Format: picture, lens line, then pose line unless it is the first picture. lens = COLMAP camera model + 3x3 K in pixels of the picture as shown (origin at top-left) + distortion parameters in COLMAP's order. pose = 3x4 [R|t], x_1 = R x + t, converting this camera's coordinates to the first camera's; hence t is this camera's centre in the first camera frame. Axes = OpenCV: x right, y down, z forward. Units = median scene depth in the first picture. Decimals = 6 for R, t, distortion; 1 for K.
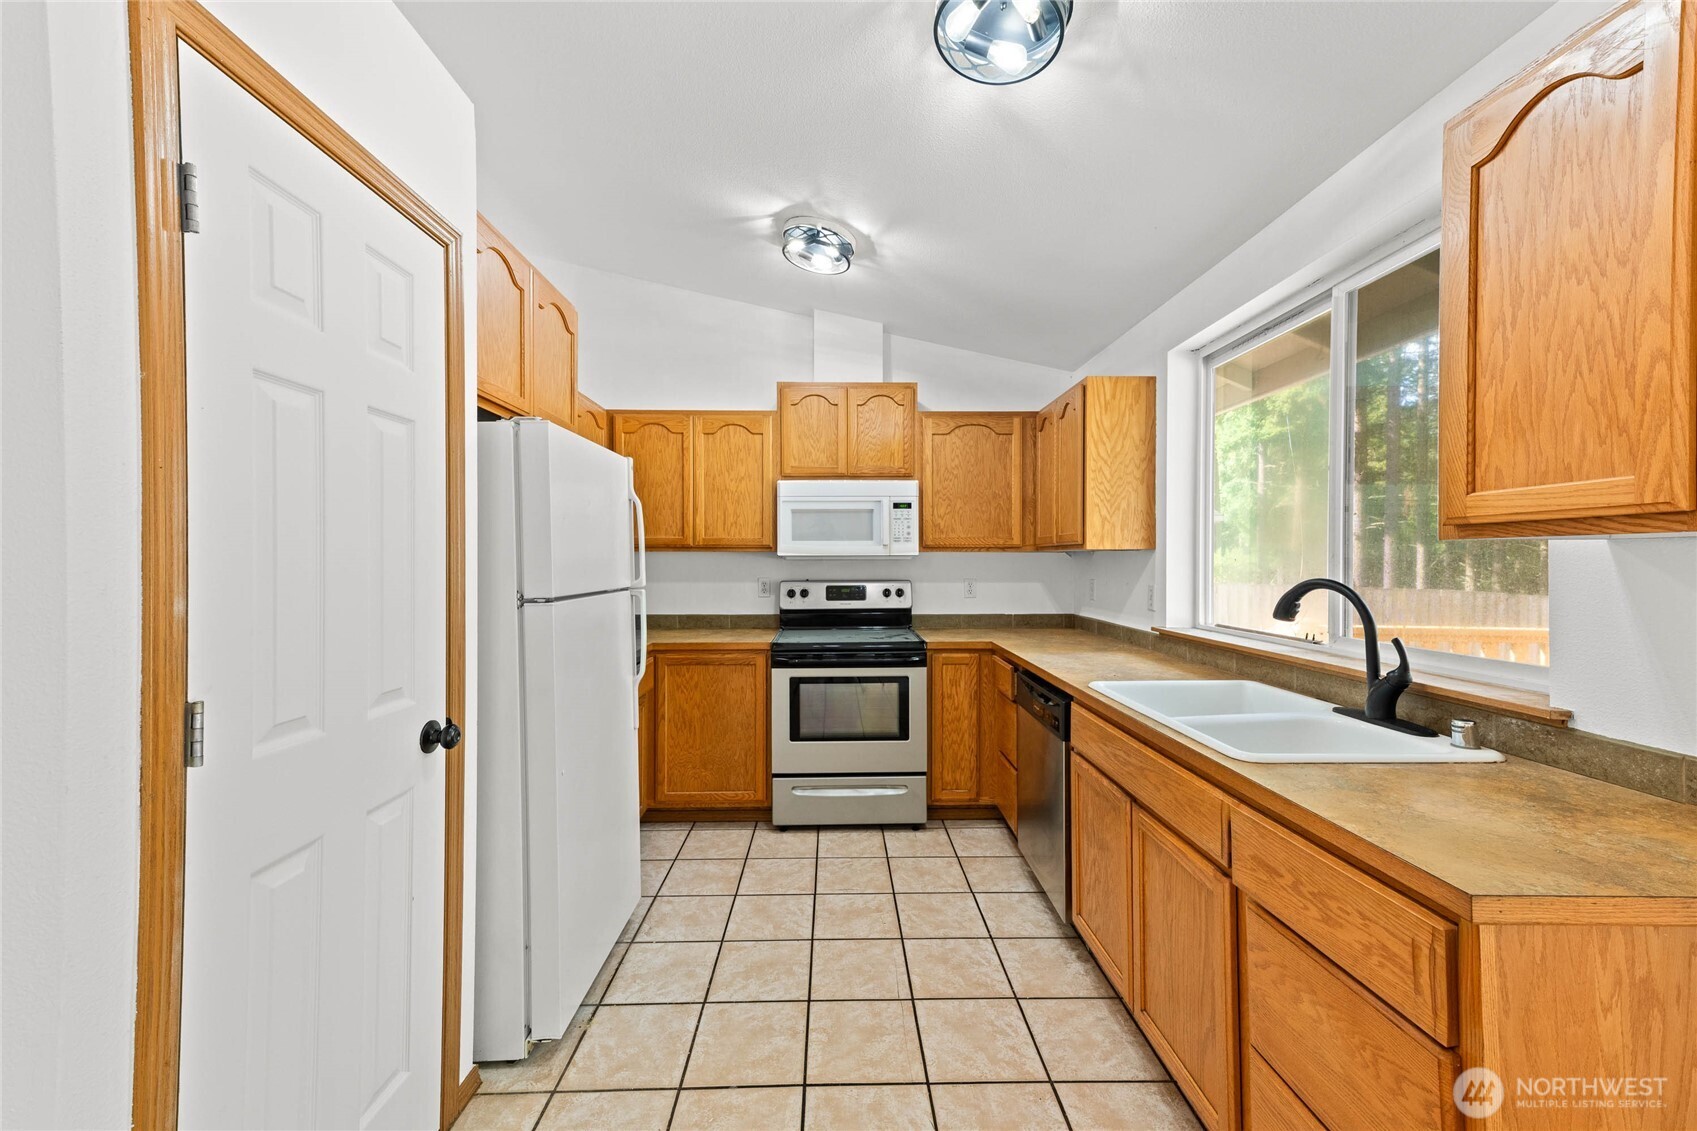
lens RADIAL K [[665.2, 0, 859.1], [0, 665.2, 559.7], [0, 0, 1]] dist [0.020199, 0.002661]
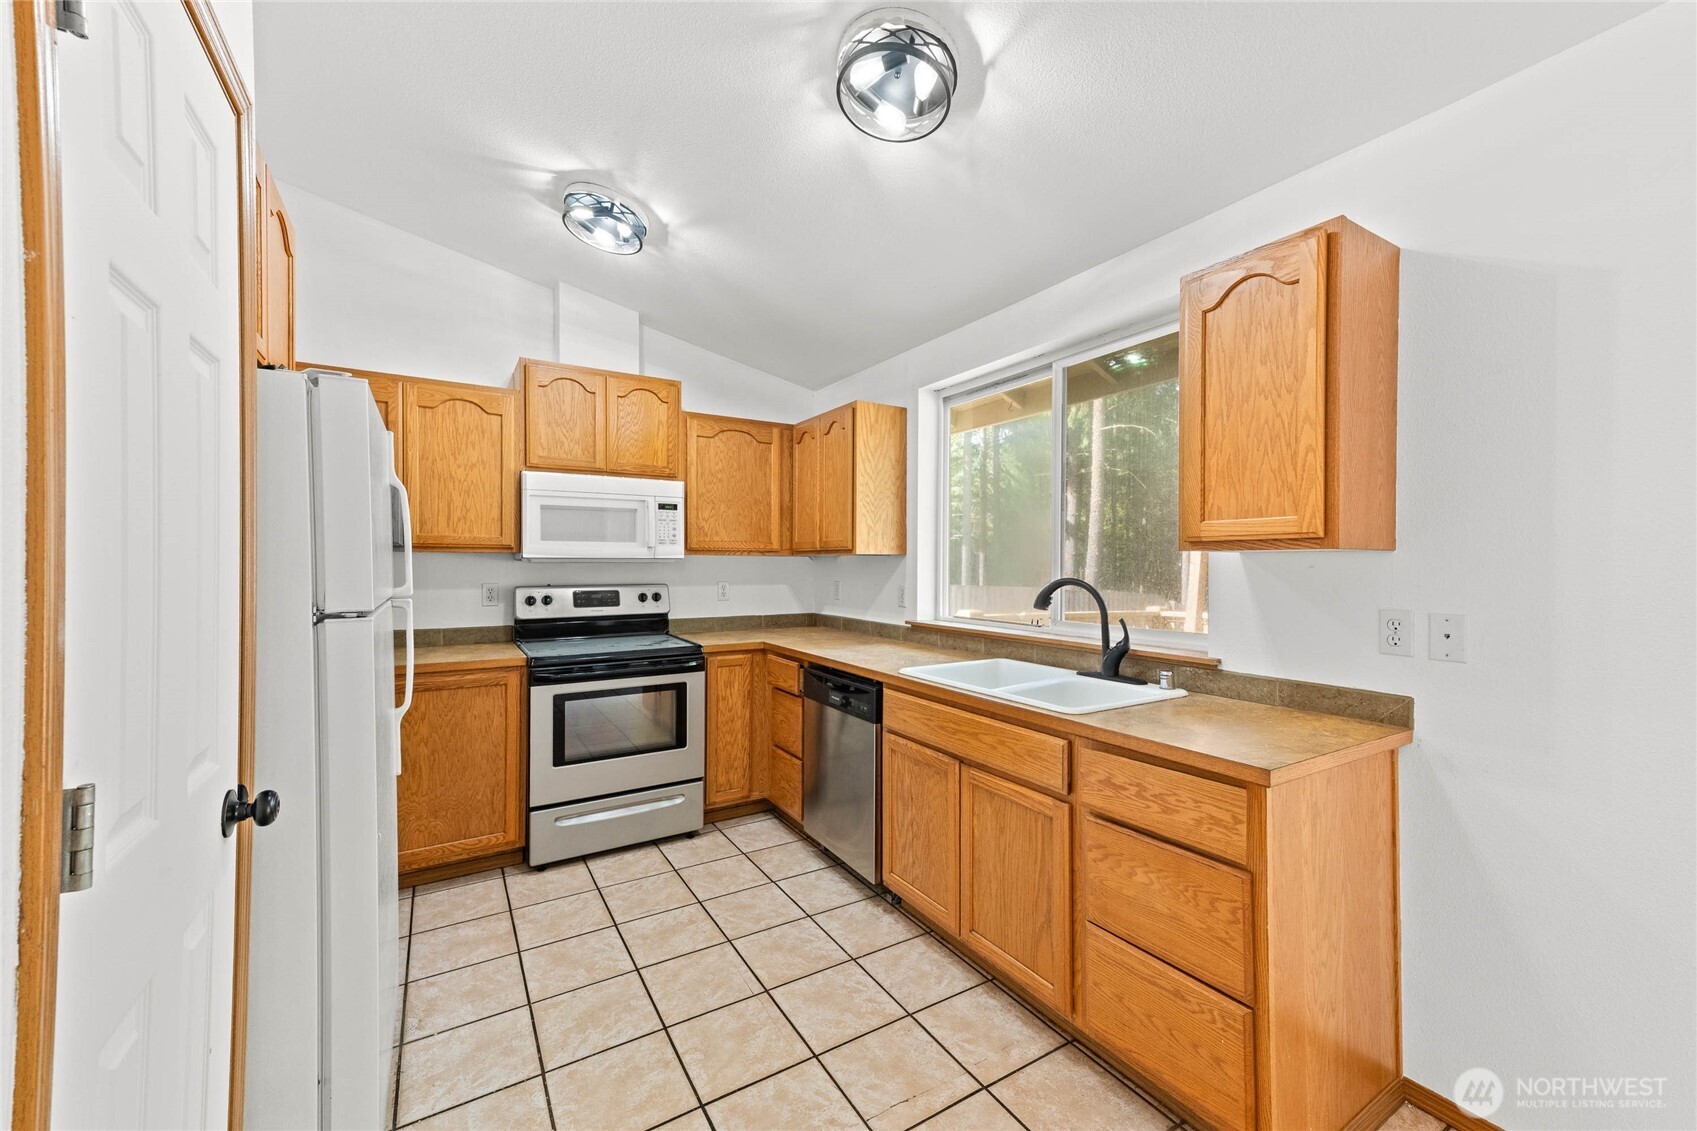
lens RADIAL K [[665.2, 0, 857.1], [0, 665.2, 563.6], [0, 0, 1]] dist [0.020199, 0.002661]
pose [[0.865142, 0.003006, 0.501518, -0.301929], [-0.003655, 0.999993, 0.000311, 0.000178], [-0.501514, -0.002102, 0.865147, 0.041055]]
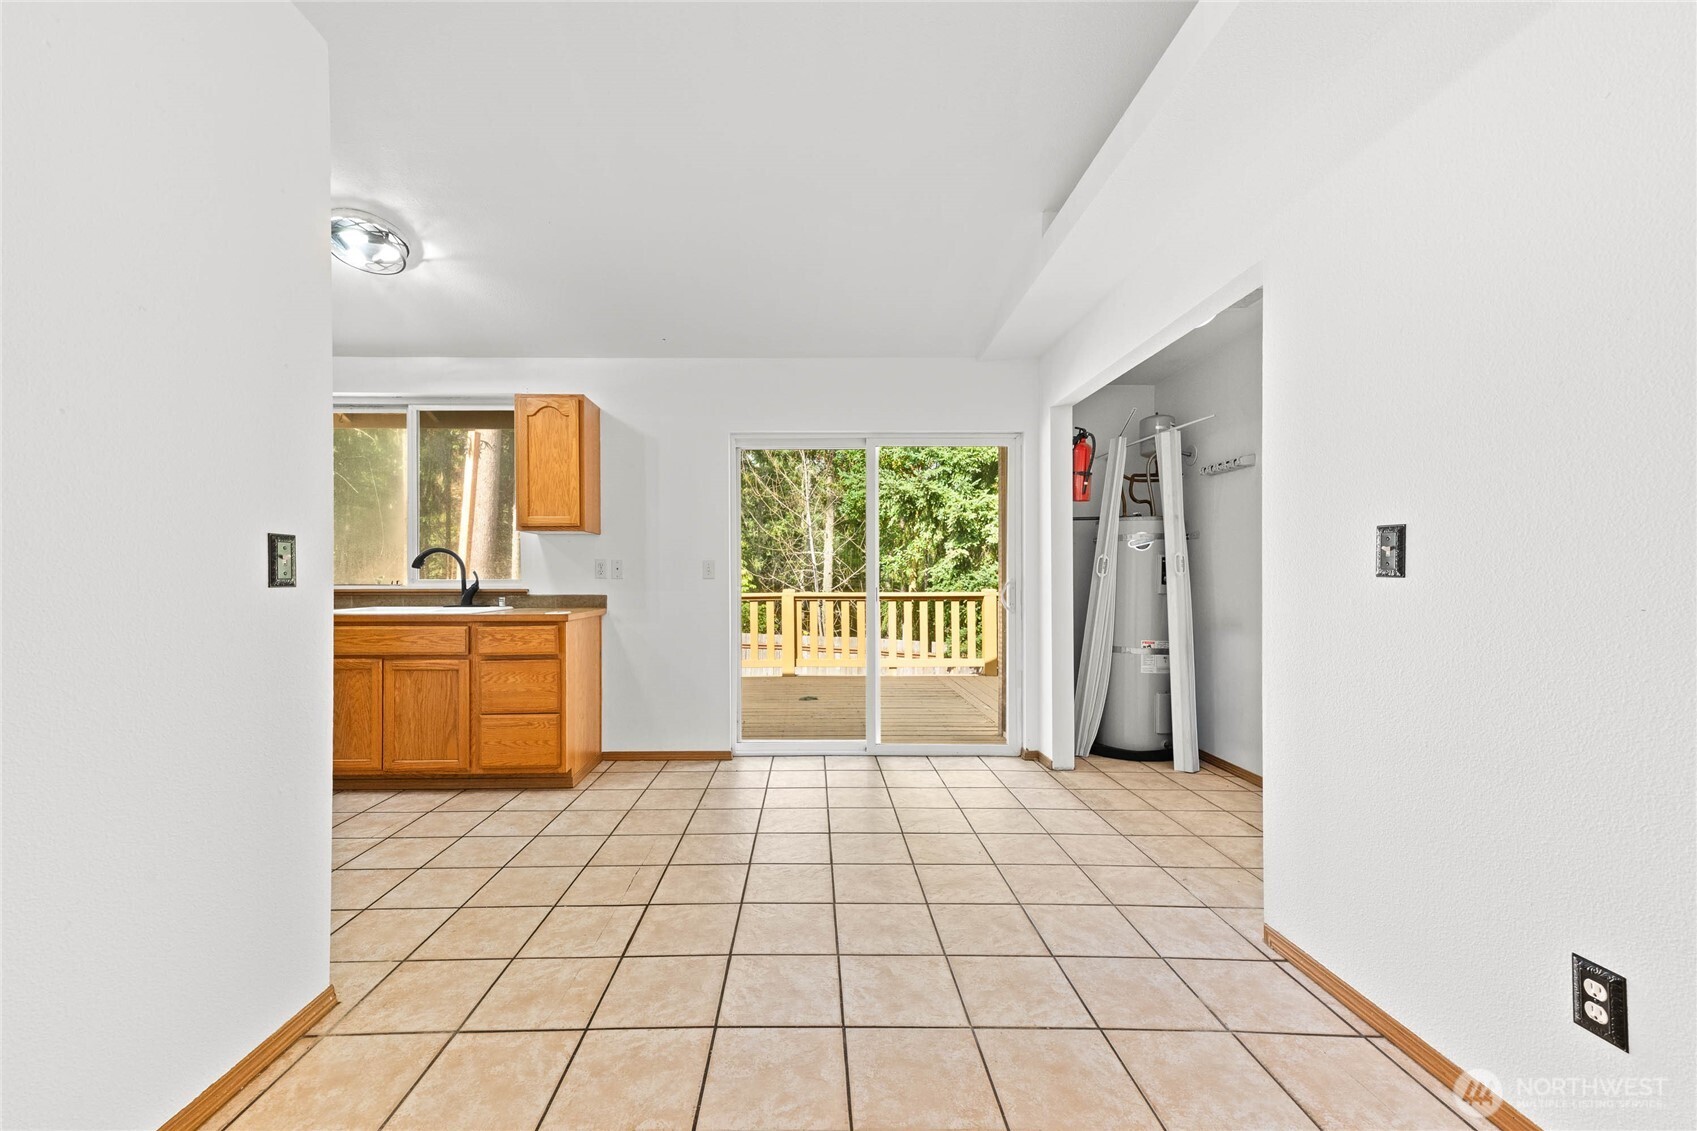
lens RADIAL K [[665.2, 0, 794.8], [0, 665.2, 579.6], [0, 0, 1]] dist [0.020199, 0.002661]
pose [[0.037735, -0.002550, 0.999285, -1.223375], [0.002517, 0.999994, 0.002457, 0.108081], [-0.999285, 0.002423, 0.037741, -0.209877]]
